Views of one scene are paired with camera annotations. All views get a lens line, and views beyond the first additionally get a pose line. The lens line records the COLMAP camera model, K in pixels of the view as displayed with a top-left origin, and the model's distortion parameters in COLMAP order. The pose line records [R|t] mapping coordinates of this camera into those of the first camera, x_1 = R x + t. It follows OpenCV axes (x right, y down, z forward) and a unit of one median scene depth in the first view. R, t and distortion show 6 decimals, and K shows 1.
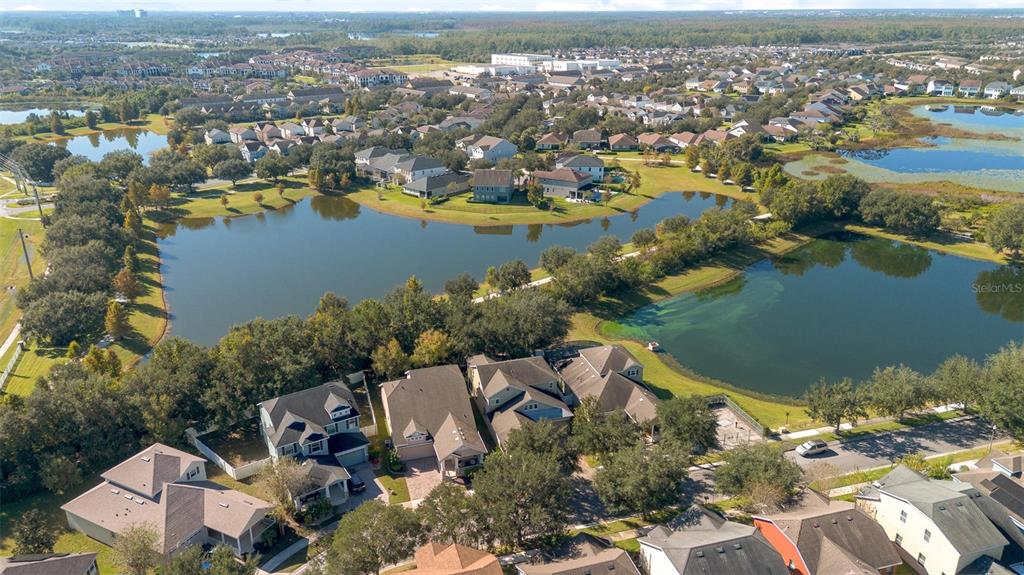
lens RADIAL K [[721.8, 0, 508.5], [0, 721.8, 286.1], [0, 0, 1]] dist [0.063229, -0.061761]
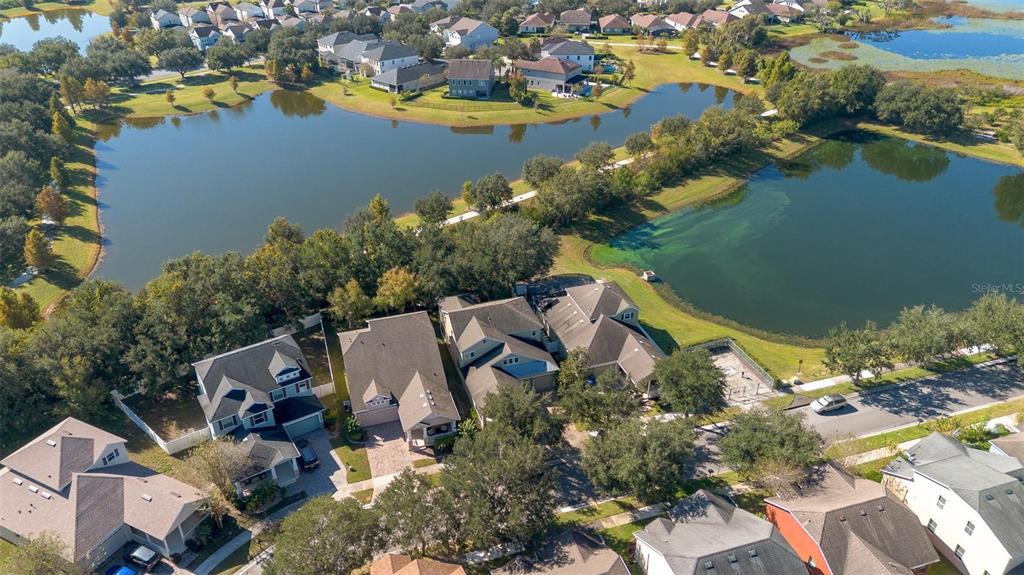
lens RADIAL K [[721.8, 0, 509.2], [0, 721.8, 285.5], [0, 0, 1]] dist [0.063229, -0.061761]
pose [[0.999755, -0.010527, 0.019446, 0.008129], [0.007356, 0.987653, 0.156483, -0.036613], [-0.020853, -0.156302, 0.987489, 0.095384]]
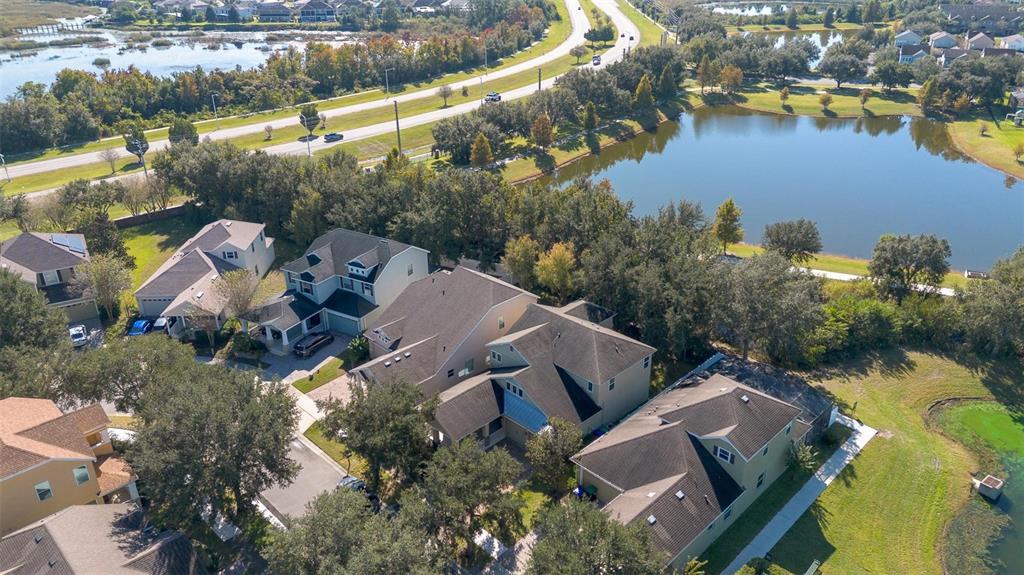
lens RADIAL K [[721.8, 0, 507.7], [0, 721.8, 280.4], [0, 0, 1]] dist [0.063229, -0.061761]
pose [[0.477763, 0.373225, -0.795265, 0.296161], [-0.306688, 0.919168, 0.247128, -0.041131], [0.823216, 0.125830, 0.553608, 0.399487]]
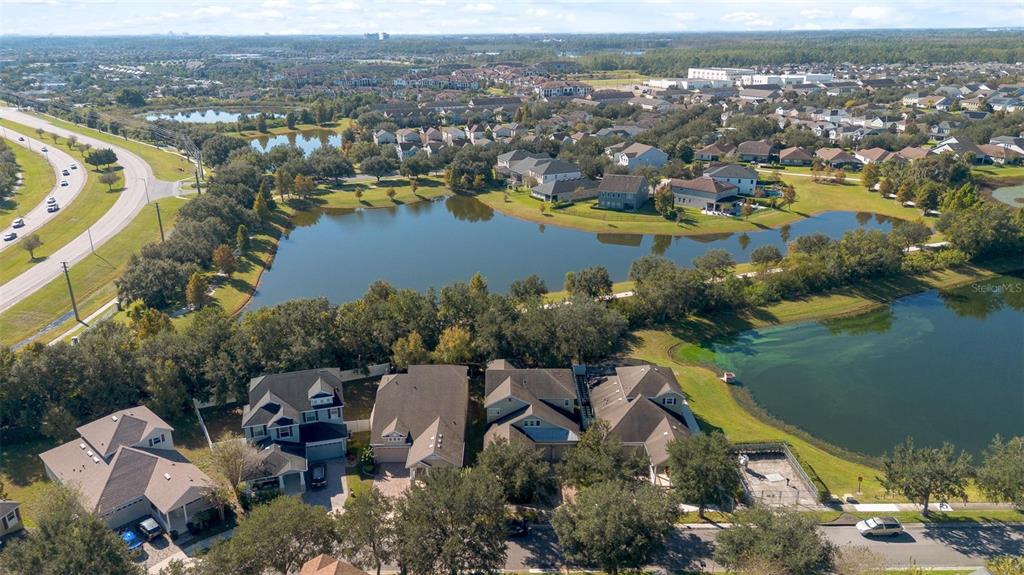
lens RADIAL K [[721.8, 0, 507.8], [0, 721.8, 290.2], [0, 0, 1]] dist [0.063229, -0.061761]
pose [[0.960503, 0.088373, -0.263862, 0.135098], [-0.093583, 0.995585, -0.007213, 0.010395], [0.262060, 0.031621, 0.964533, 0.091718]]
